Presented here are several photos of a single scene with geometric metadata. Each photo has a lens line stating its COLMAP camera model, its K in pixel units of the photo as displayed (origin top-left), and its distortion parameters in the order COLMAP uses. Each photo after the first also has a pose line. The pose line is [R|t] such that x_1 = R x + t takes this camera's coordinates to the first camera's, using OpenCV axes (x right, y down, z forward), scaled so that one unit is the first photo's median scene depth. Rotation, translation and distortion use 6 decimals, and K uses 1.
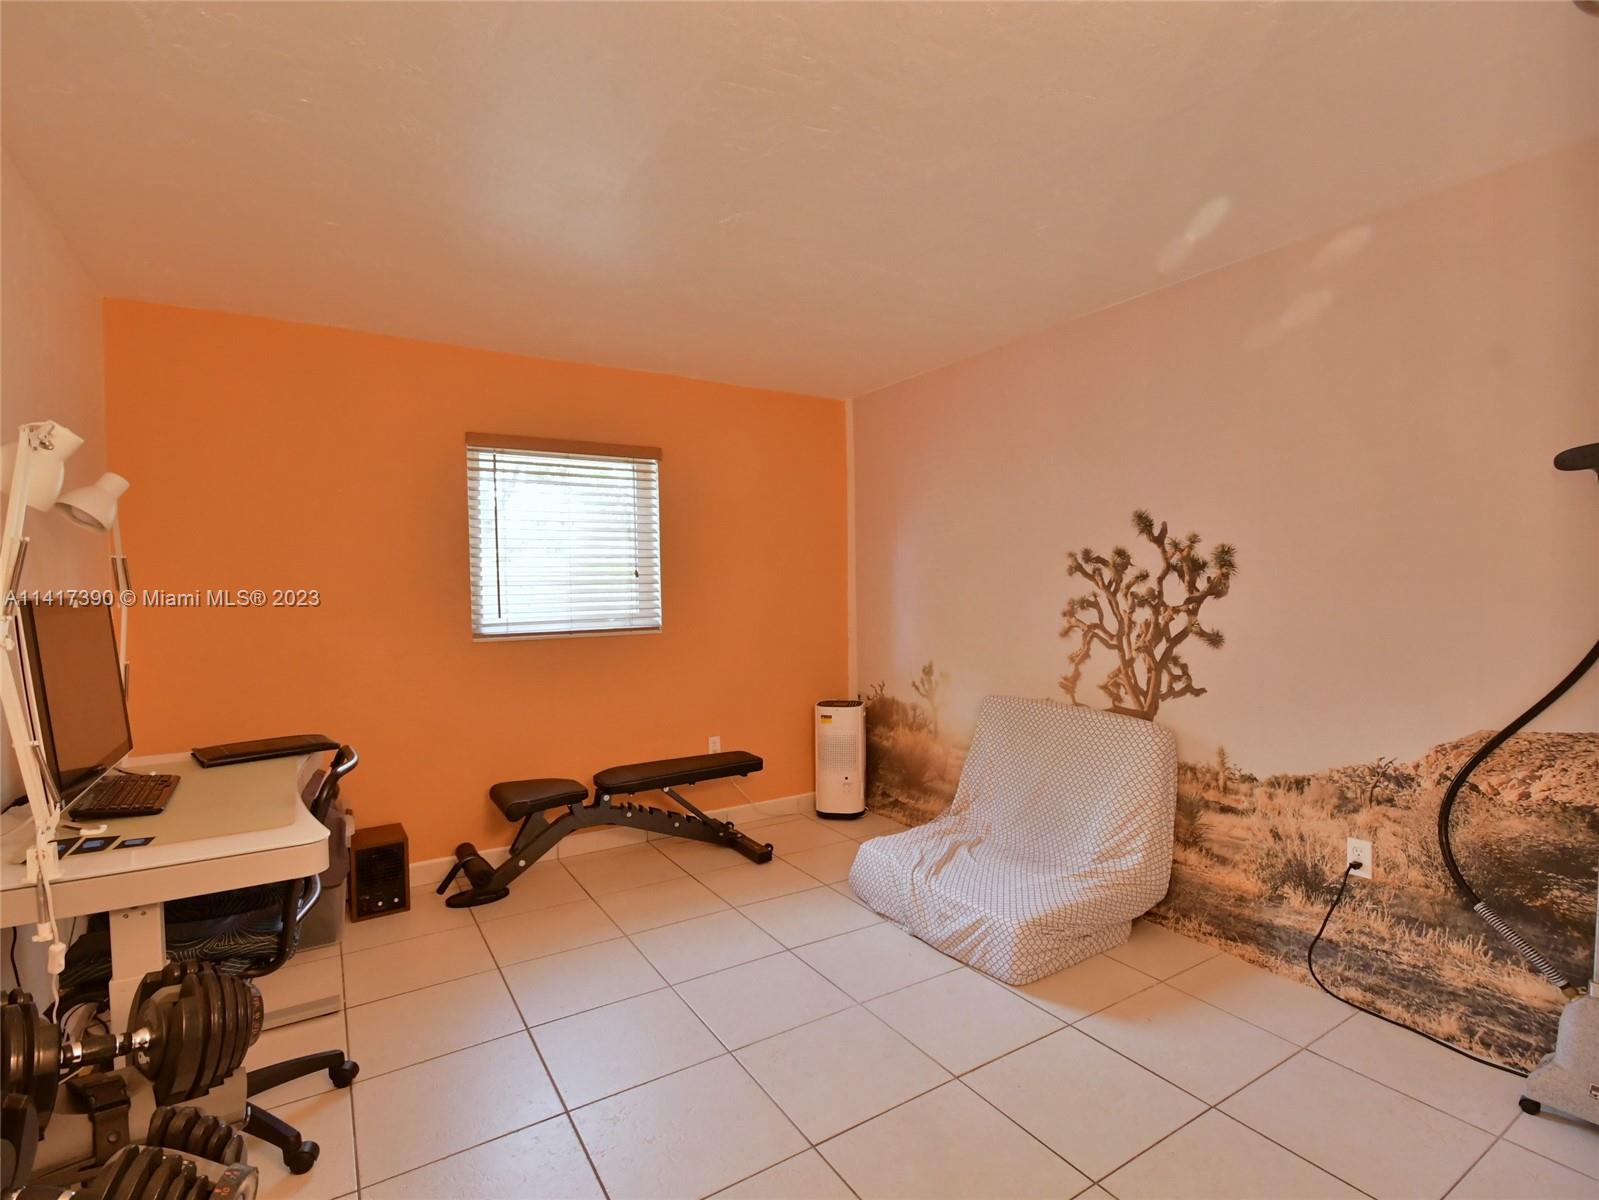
lens RADIAL K [[793.9, 0, 798.1], [0, 793.9, 597.5], [0, 0, 1]] dist [0.004465, -0.006434]
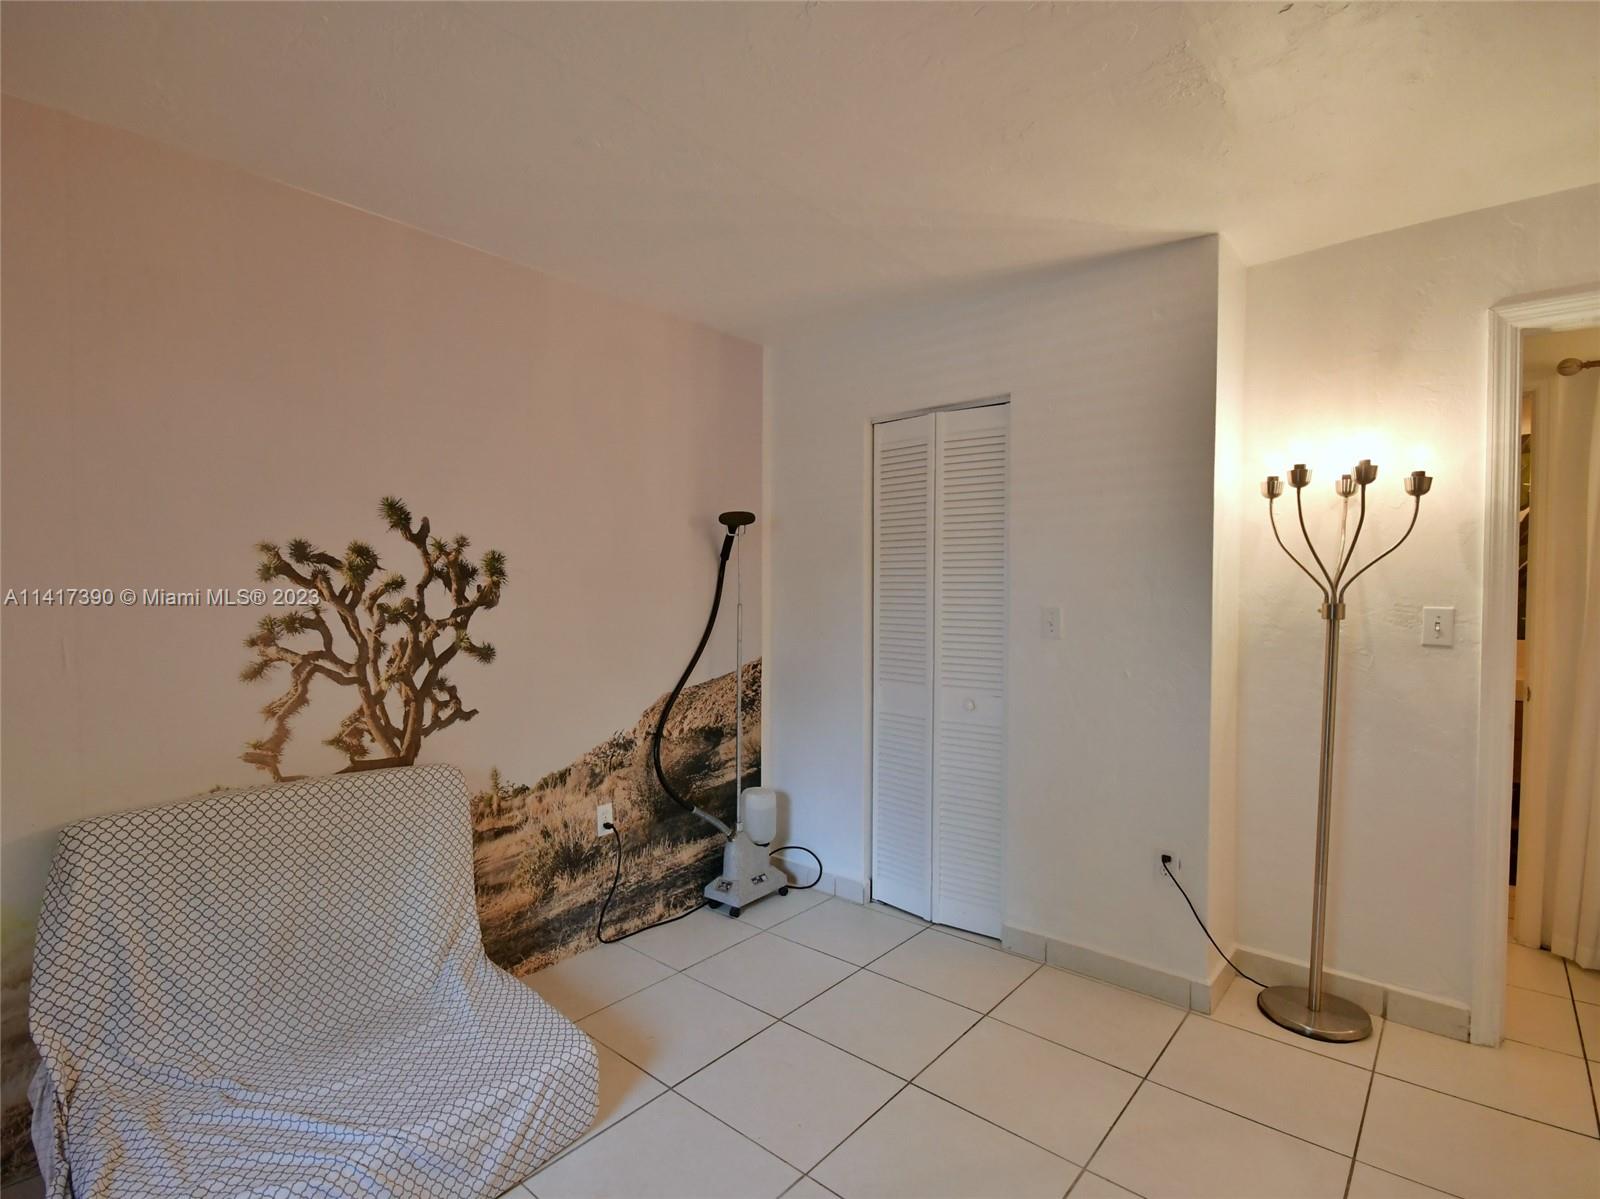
lens RADIAL K [[794.4, 0, 793.9], [0, 794.4, 593.3], [0, 0, 1]] dist [0.004465, -0.006434]
pose [[-0.303940, -0.006288, 0.952670, -0.412219], [0.012283, 0.999869, 0.010518, -0.019897], [-0.952612, 0.014898, -0.303823, 0.844602]]
